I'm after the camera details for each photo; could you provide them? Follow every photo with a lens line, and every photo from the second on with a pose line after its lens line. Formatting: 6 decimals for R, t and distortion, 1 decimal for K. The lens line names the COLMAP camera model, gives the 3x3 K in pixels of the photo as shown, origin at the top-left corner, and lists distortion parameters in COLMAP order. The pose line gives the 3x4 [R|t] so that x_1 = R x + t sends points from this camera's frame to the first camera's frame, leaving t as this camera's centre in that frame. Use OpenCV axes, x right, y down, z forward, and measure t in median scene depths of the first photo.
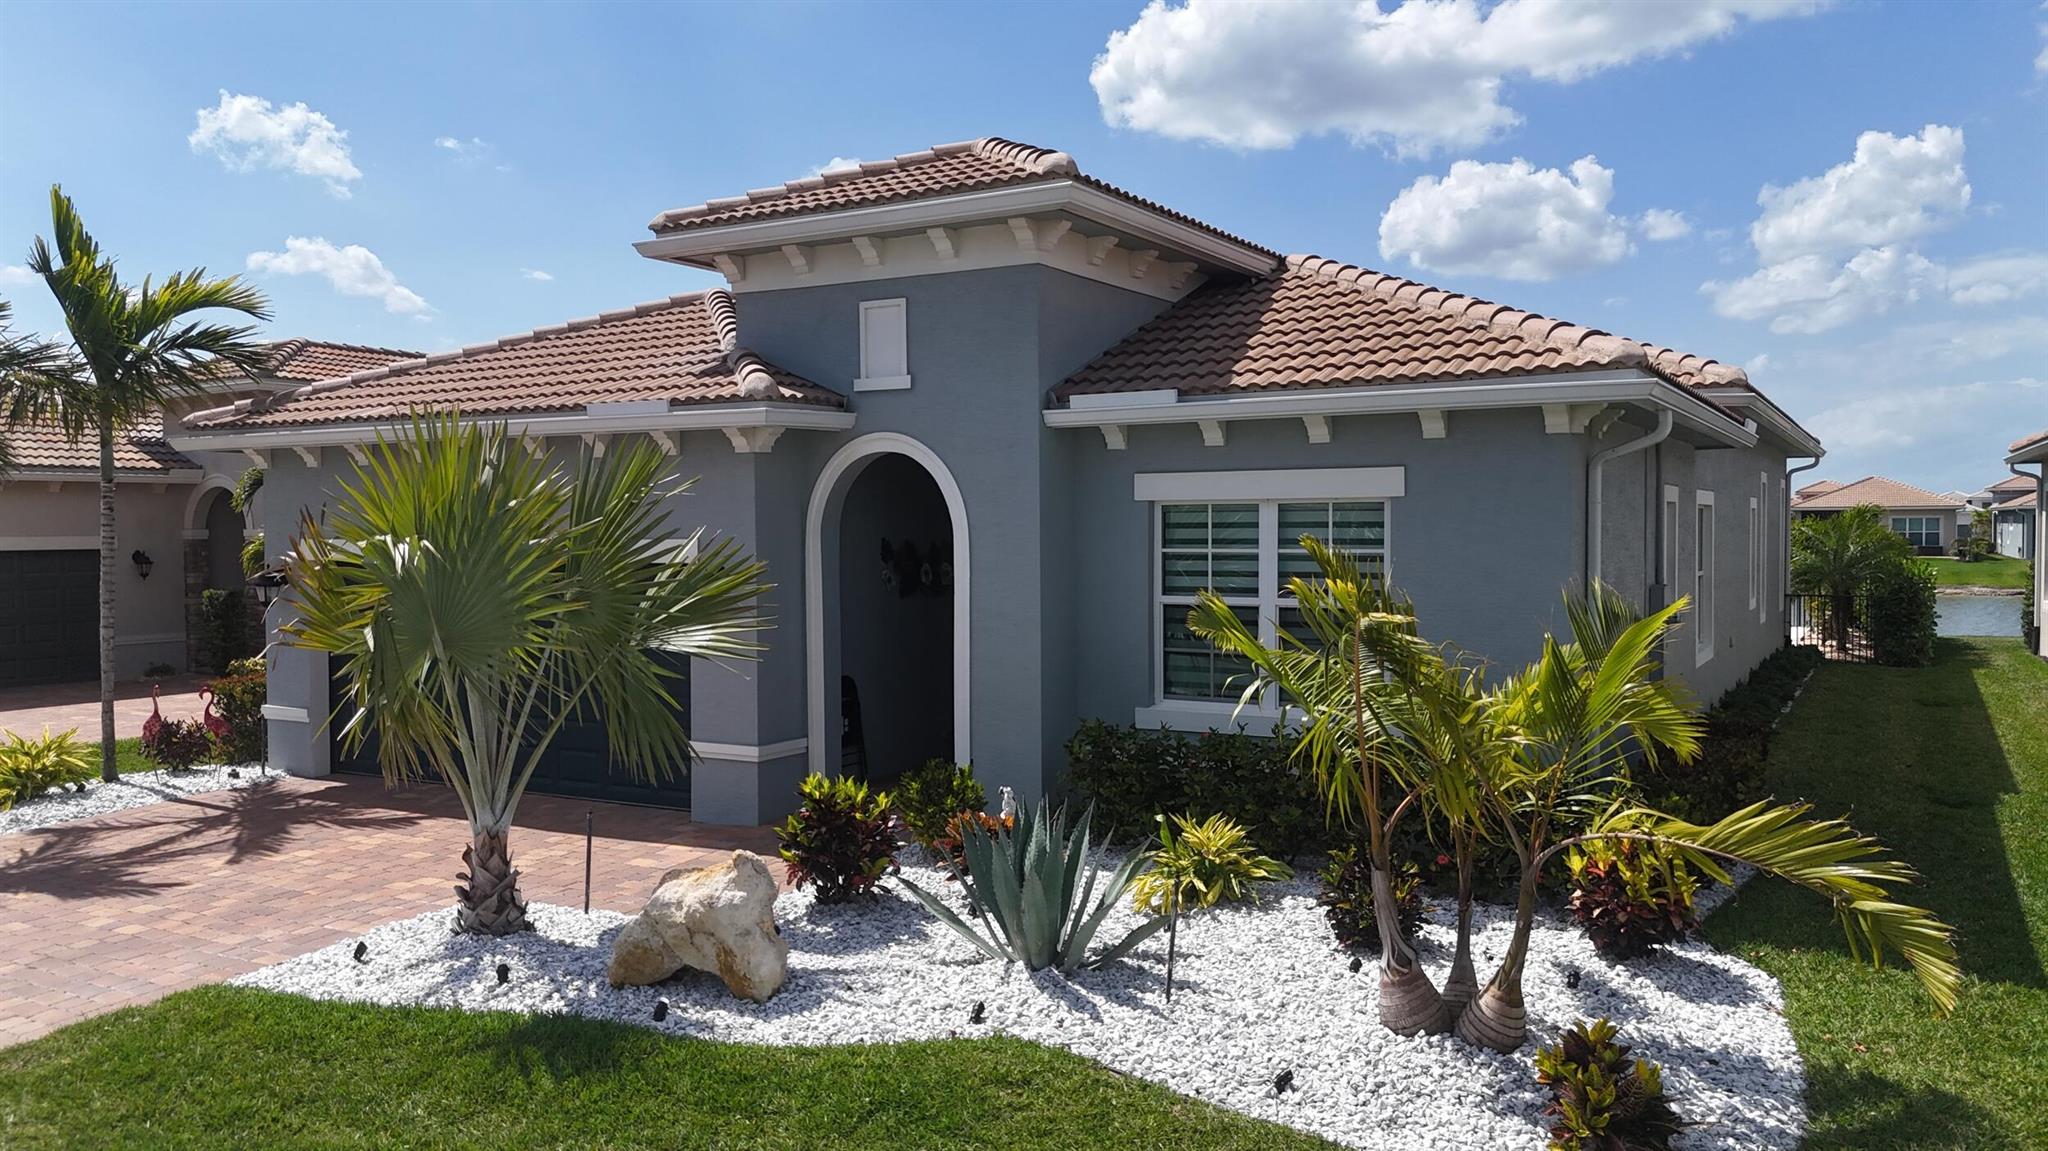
lens RADIAL K [[1511.7, 0, 1030.8], [0, 1511.7, 583.1], [0, 0, 1]] dist [0.056093, -0.049311]
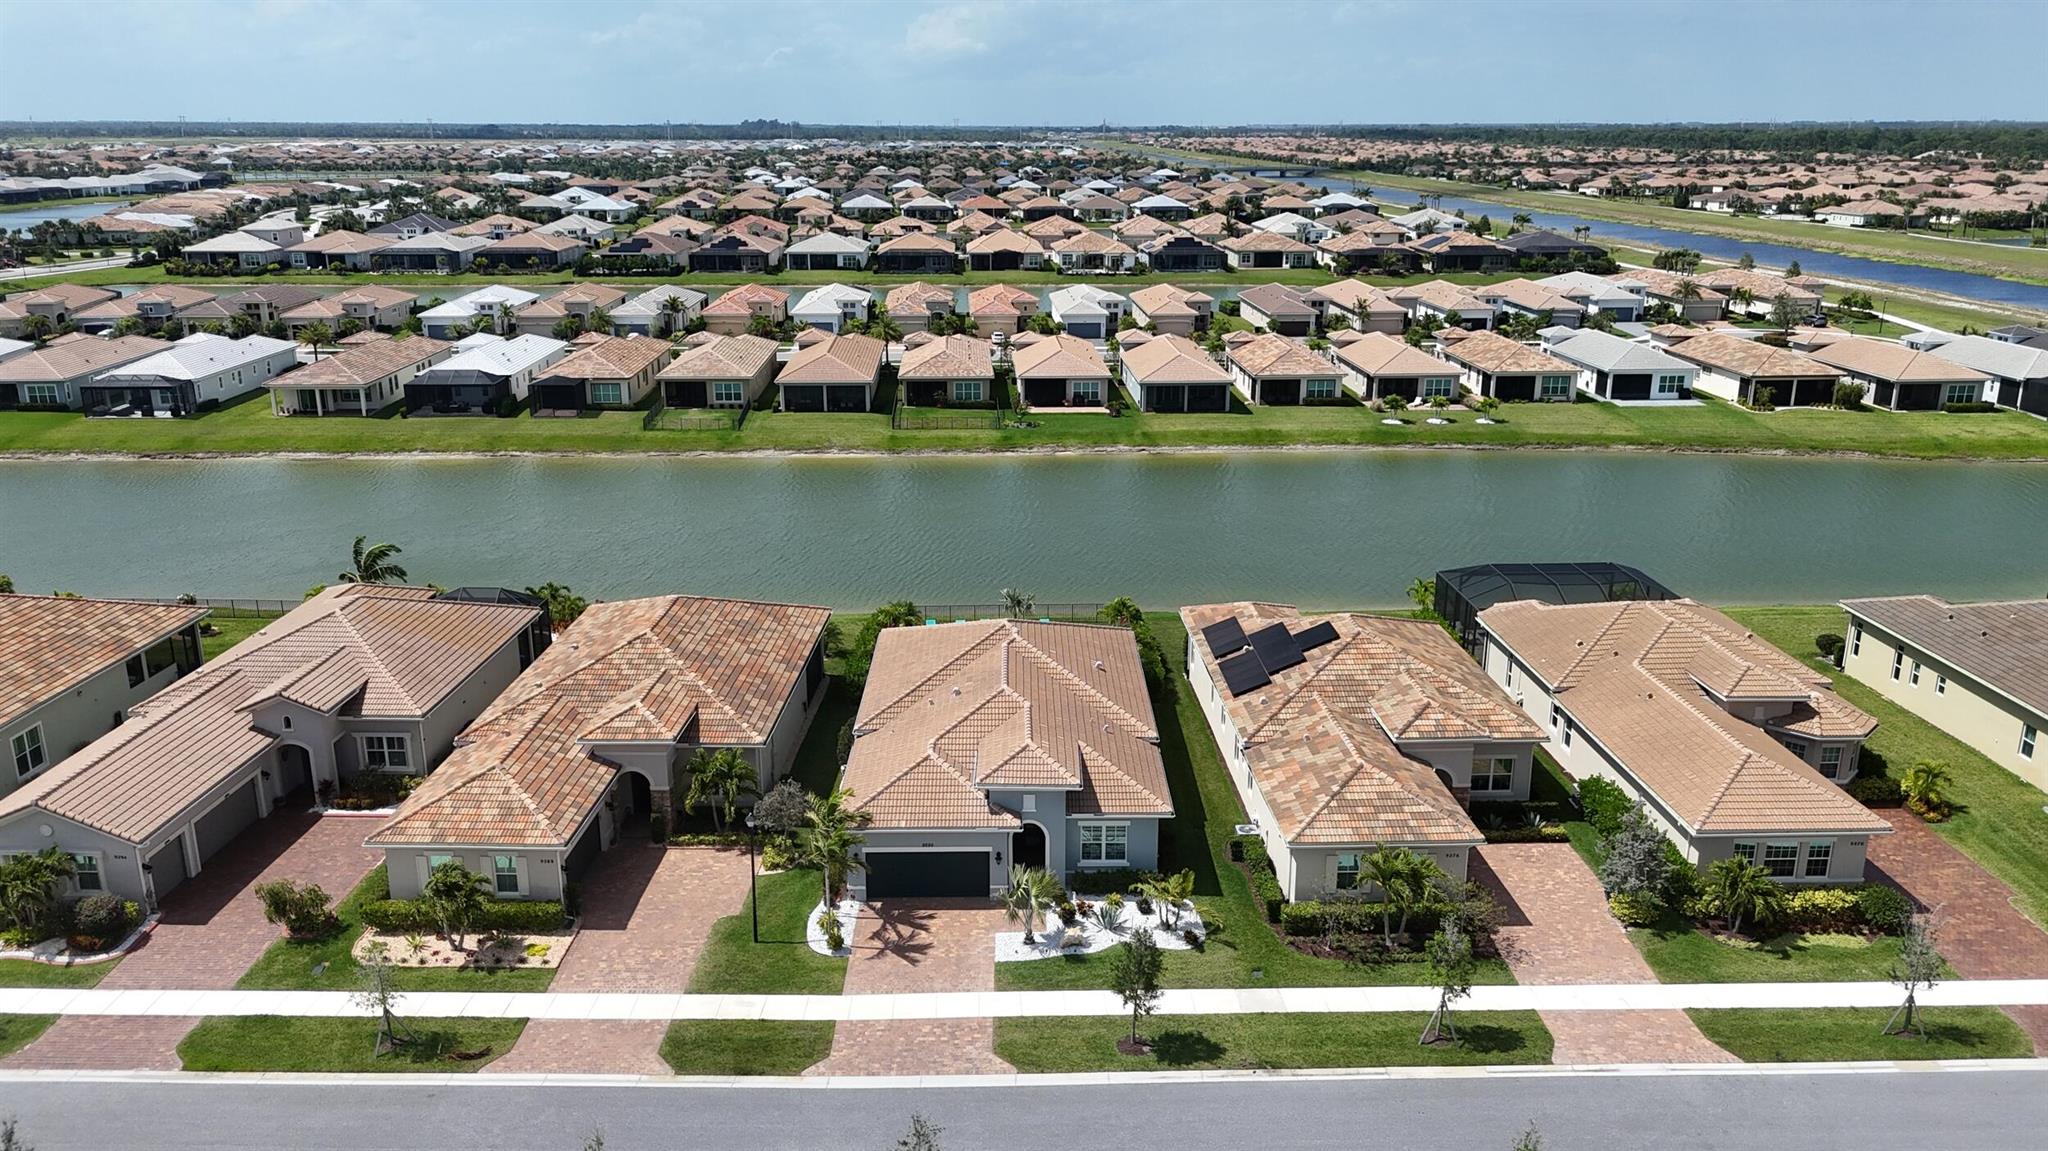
lens RADIAL K [[1490.3, 0, 1021.2], [0, 1490.3, 557.6], [0, 0, 1]] dist [0.056029, -0.029781]
pose [[0.863689, -0.130172, 0.486925, -2.580568], [0.013519, 0.971709, 0.235793, -2.256738], [-0.503843, -0.197070, 0.841015, -3.152133]]
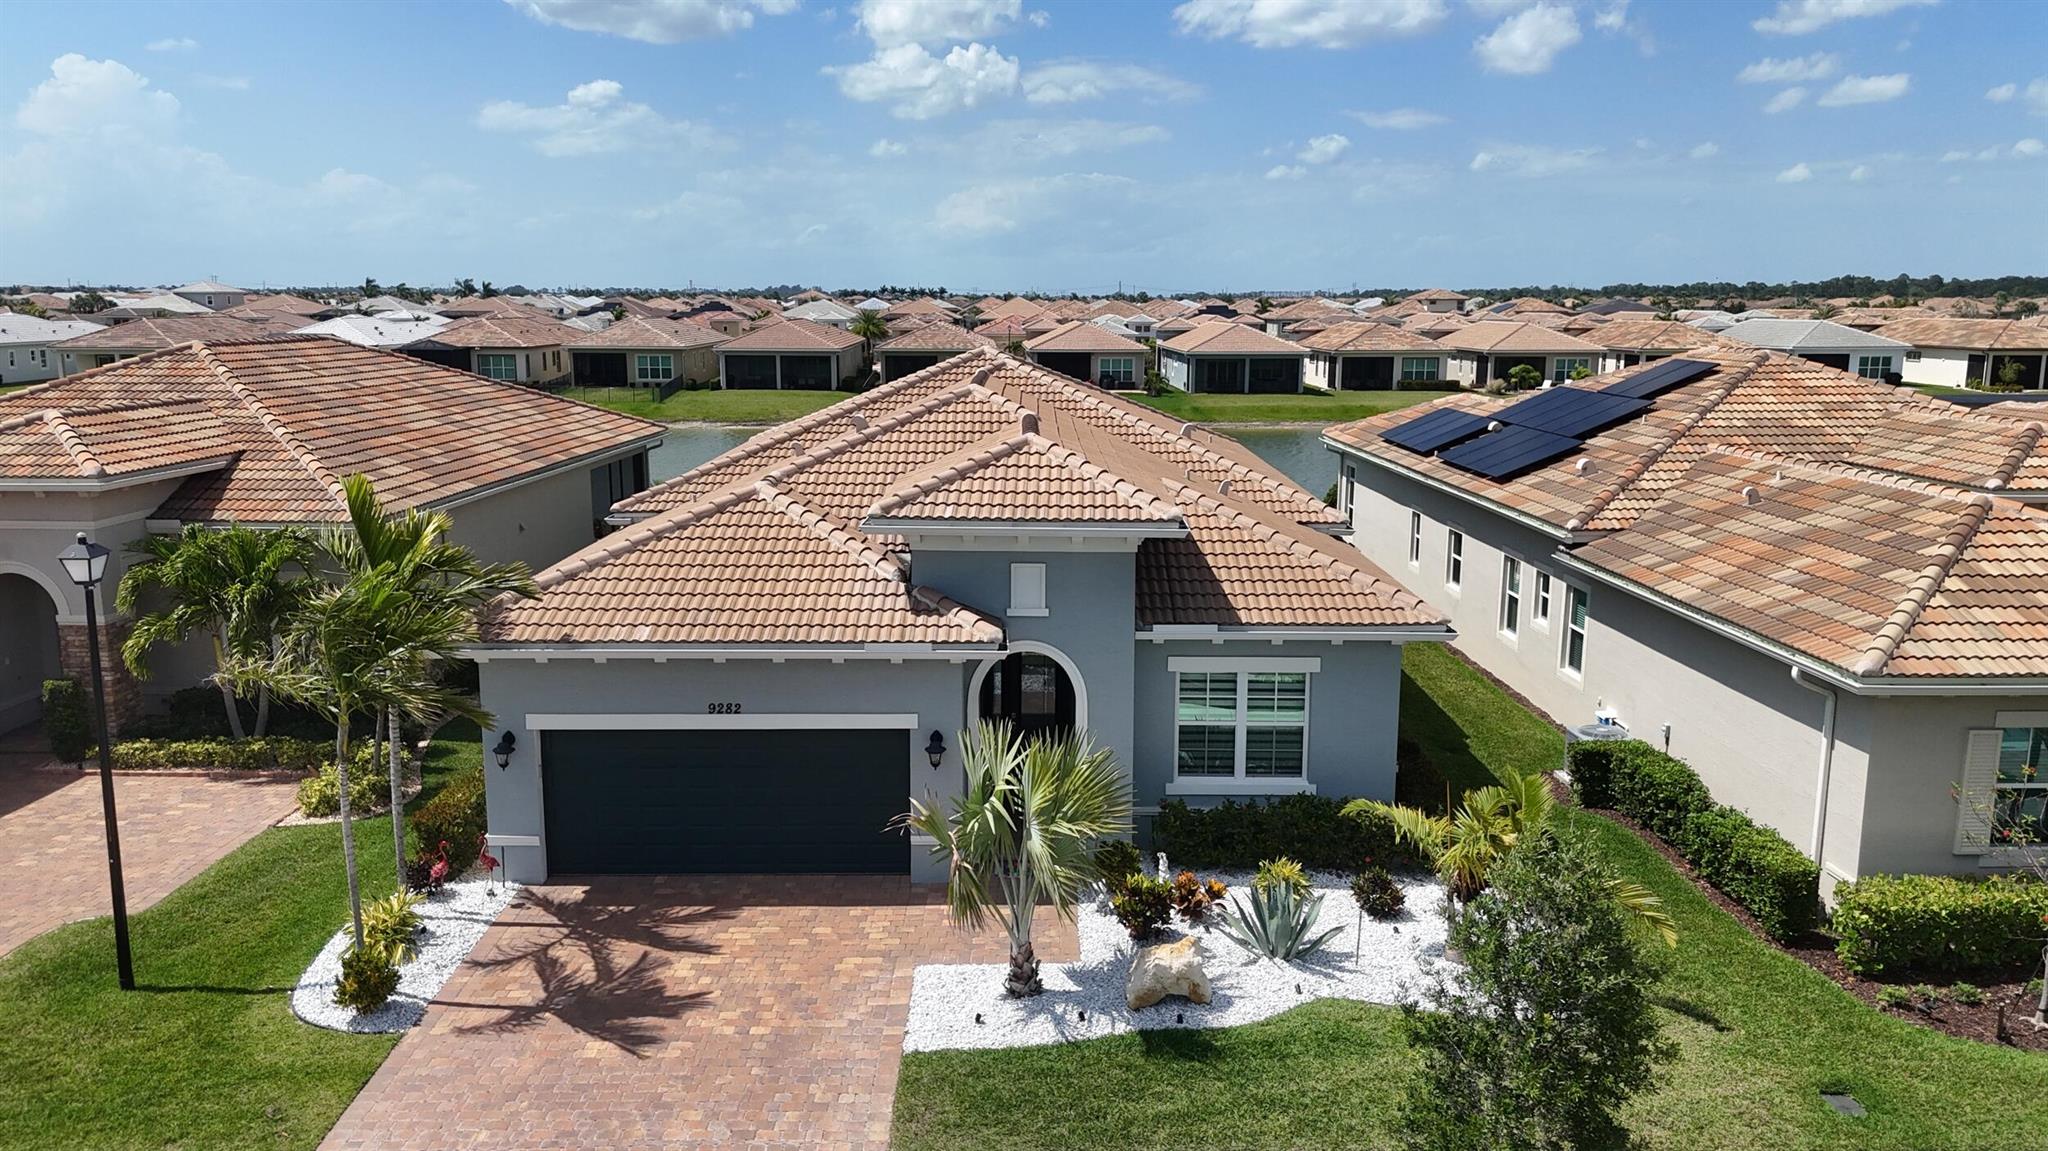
lens RADIAL K [[1511.7, 0, 1020.8], [0, 1511.7, 569.3], [0, 0, 1]] dist [0.056093, -0.049311]
pose [[0.869290, -0.078974, 0.487953, -0.994023], [0.010023, 0.989768, 0.142336, -0.454083], [-0.494201, -0.118841, 0.861187, -0.460307]]
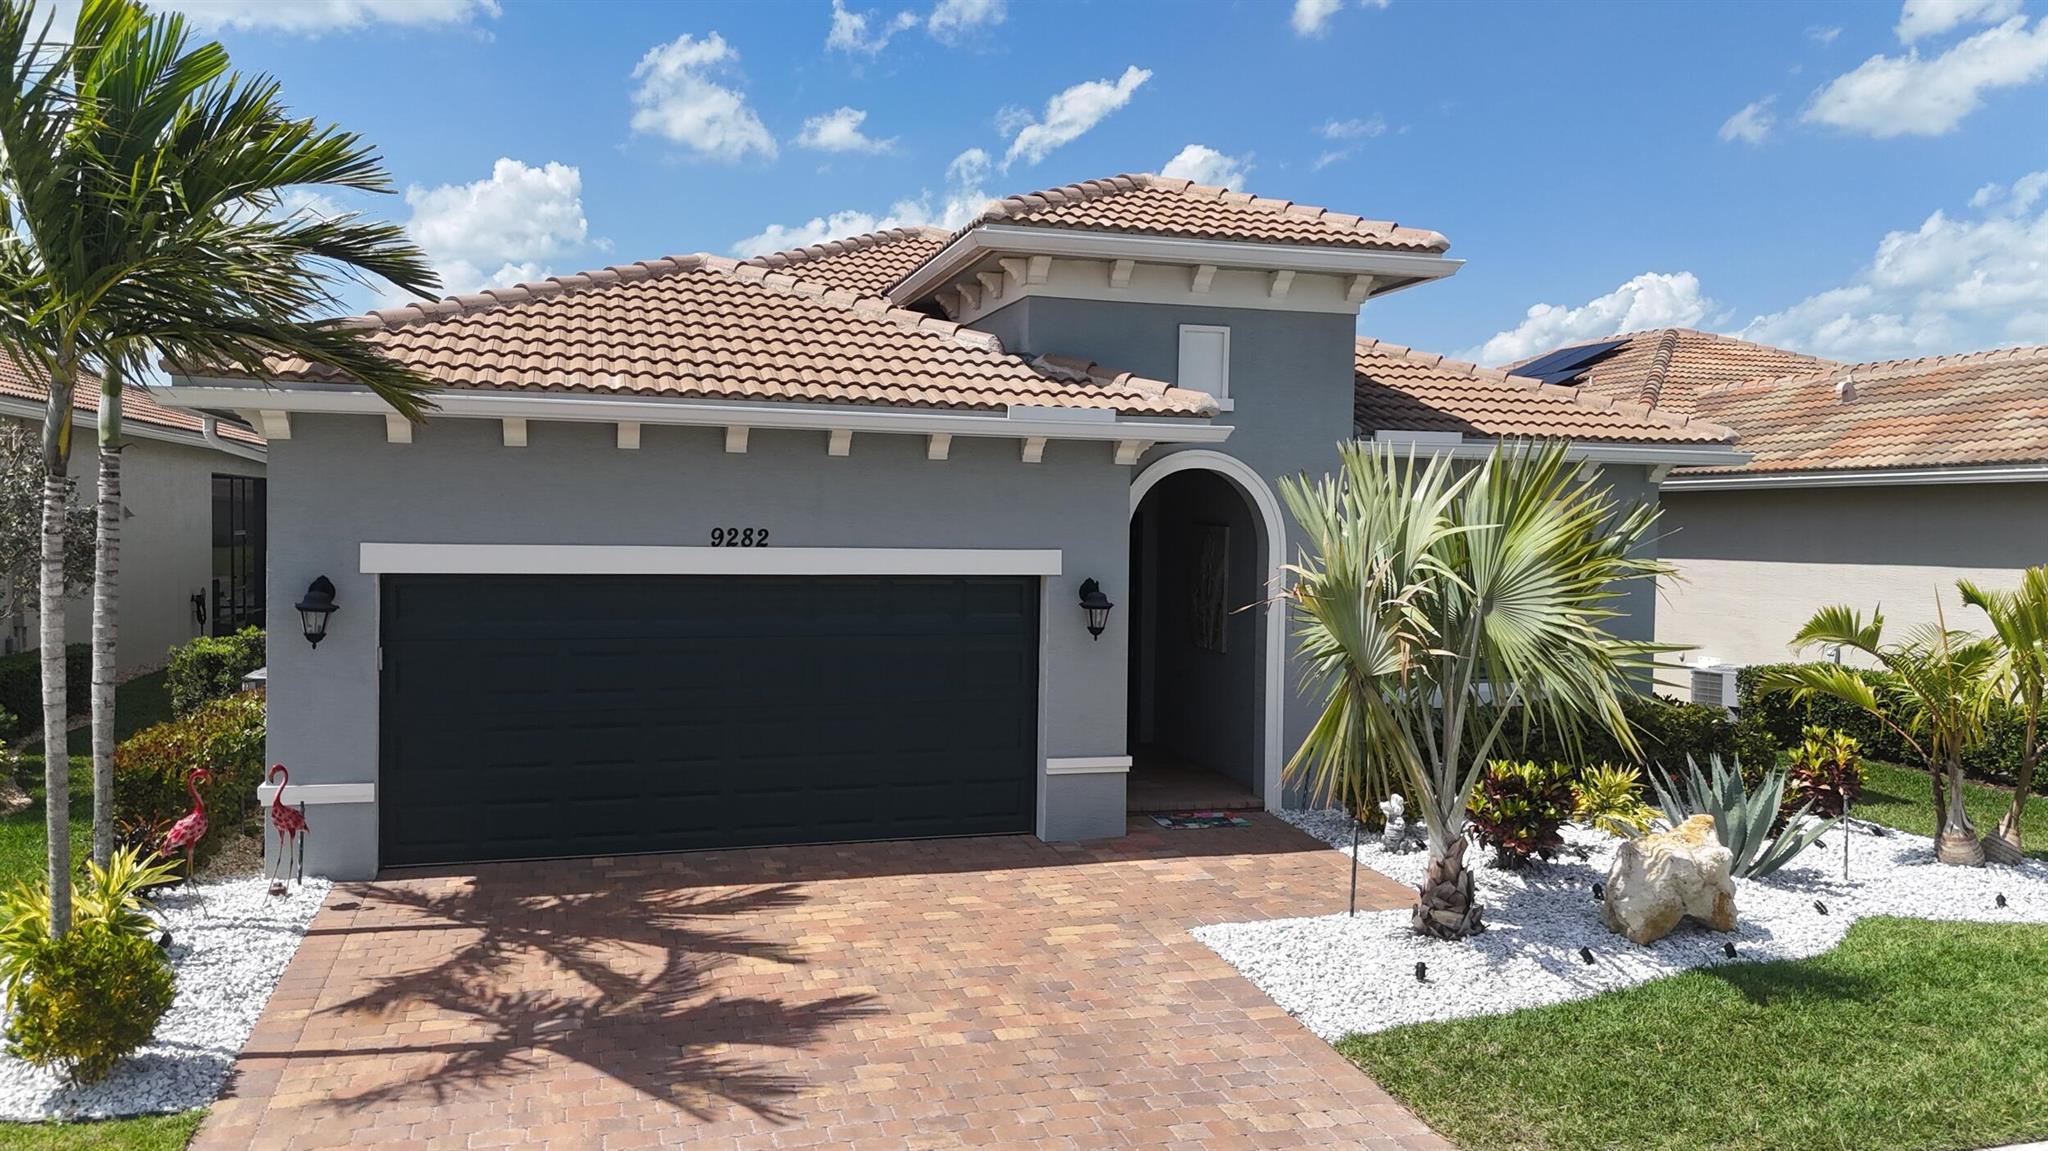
lens RADIAL K [[1511.7, 0, 1021.3], [0, 1511.7, 581.4], [0, 0, 1]] dist [0.056093, -0.049311]
pose [[0.686829, -0.013100, 0.726701, -1.045513], [0.009018, 0.999914, 0.009502, -0.020396], [-0.726763, 0.000027, 0.686888, 0.395128]]
